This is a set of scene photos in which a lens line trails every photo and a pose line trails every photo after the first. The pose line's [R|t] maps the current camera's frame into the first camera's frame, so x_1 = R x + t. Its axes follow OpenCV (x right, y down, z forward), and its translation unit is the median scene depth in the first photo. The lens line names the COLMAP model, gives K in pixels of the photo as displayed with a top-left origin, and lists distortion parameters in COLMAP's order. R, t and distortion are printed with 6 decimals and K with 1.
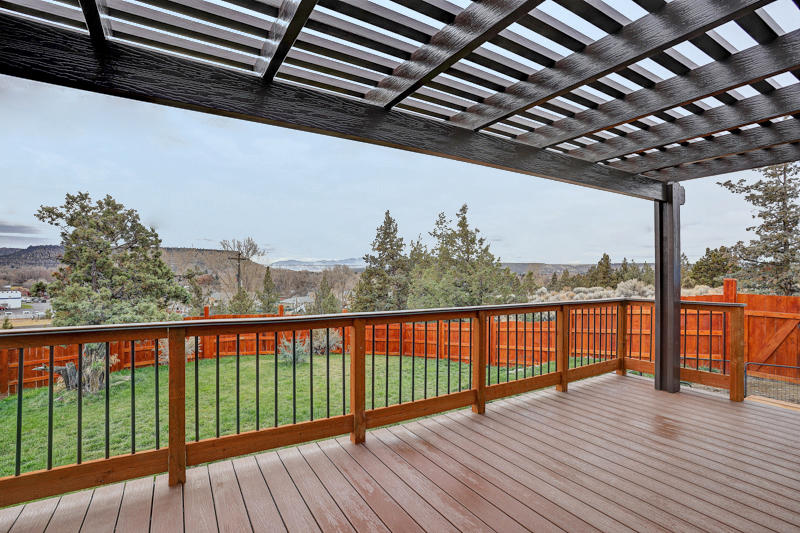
lens RADIAL K [[384.3, 0, 404.9], [0, 384.3, 266.7], [0, 0, 1]] dist [-0.022584, 0.000707]
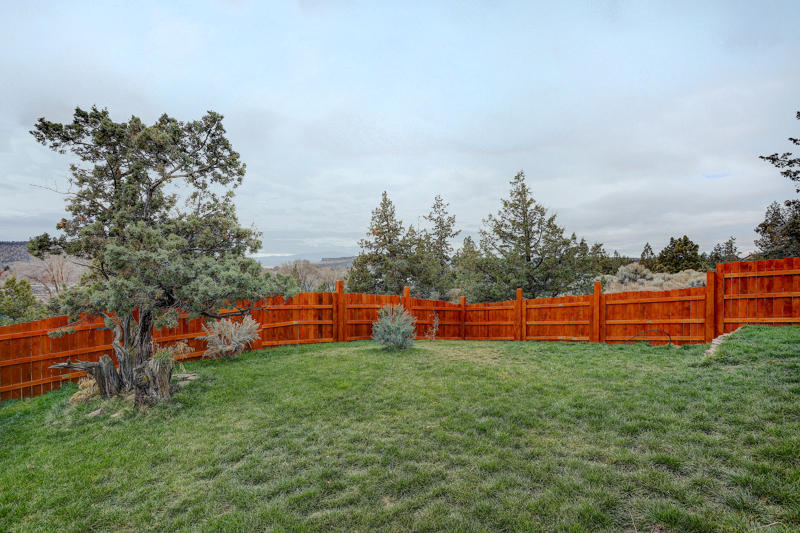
lens RADIAL K [[384.3, 0, 400.7], [0, 384.3, 268.5], [0, 0, 1]] dist [-0.022584, 0.000707]
pose [[0.992802, -0.008422, 0.119467, -0.118657], [0.006641, 0.999861, 0.015302, 0.025502], [-0.119579, -0.014399, 0.992720, 0.076193]]
